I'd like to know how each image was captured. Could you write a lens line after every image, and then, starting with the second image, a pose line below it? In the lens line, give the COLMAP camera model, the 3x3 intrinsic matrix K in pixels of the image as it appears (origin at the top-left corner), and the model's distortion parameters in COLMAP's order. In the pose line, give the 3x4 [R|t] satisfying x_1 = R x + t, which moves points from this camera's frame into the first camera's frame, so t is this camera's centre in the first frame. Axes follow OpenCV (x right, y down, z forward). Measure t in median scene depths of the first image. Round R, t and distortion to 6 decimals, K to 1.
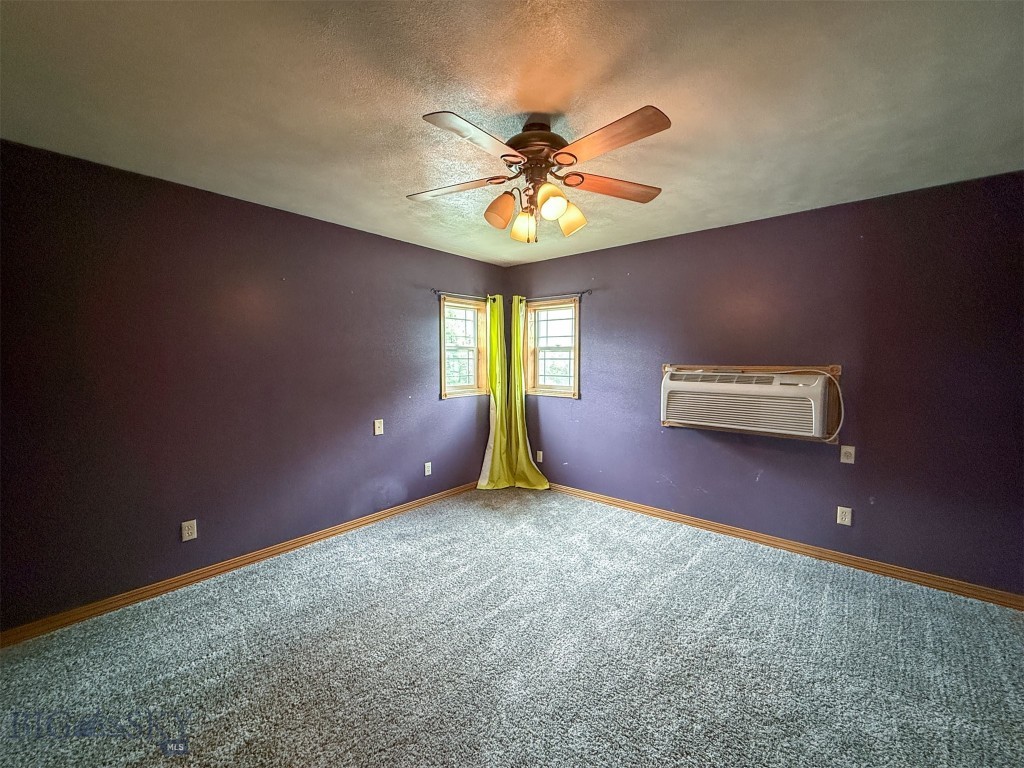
lens RADIAL K [[410.9, 0, 512.0], [0, 410.9, 384.0], [0, 0, 1]] dist [0.000525, 0.000044]
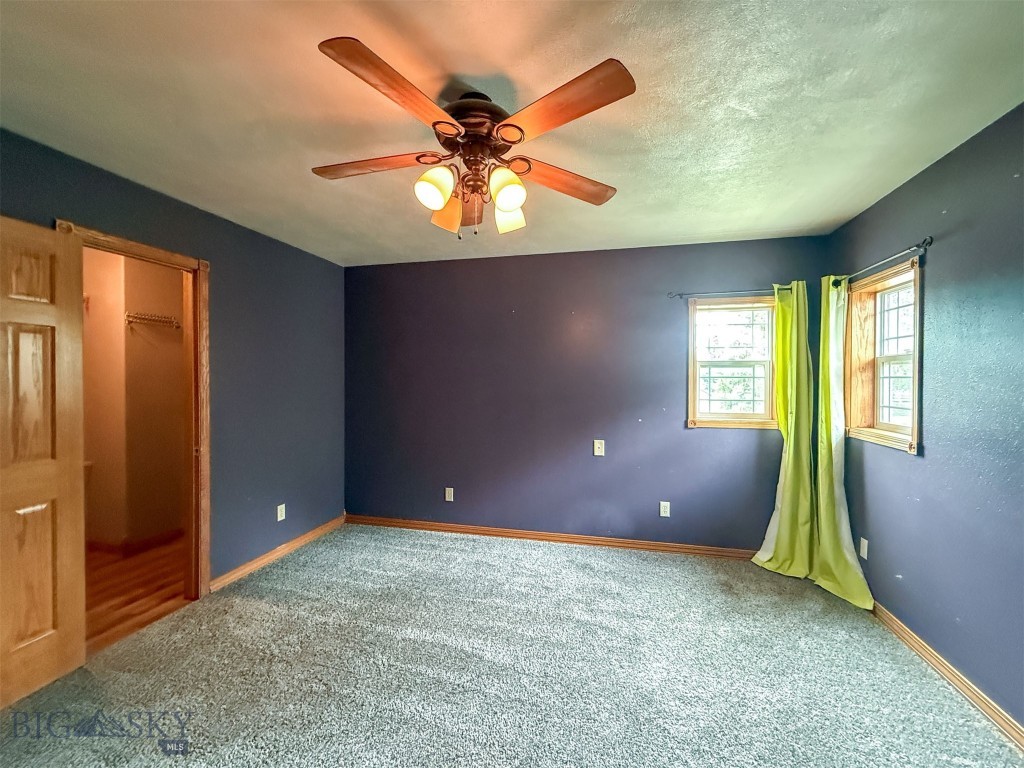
lens RADIAL K [[421.9, 0, 512.0], [0, 421.9, 384.0], [0, 0, 1]] dist [-0.000550, -0.000180]
pose [[0.450771, 0.013187, -0.892542, 0.387903], [-0.056057, 0.998335, -0.013561, -0.016282], [0.890878, 0.056146, 0.450760, 0.305671]]
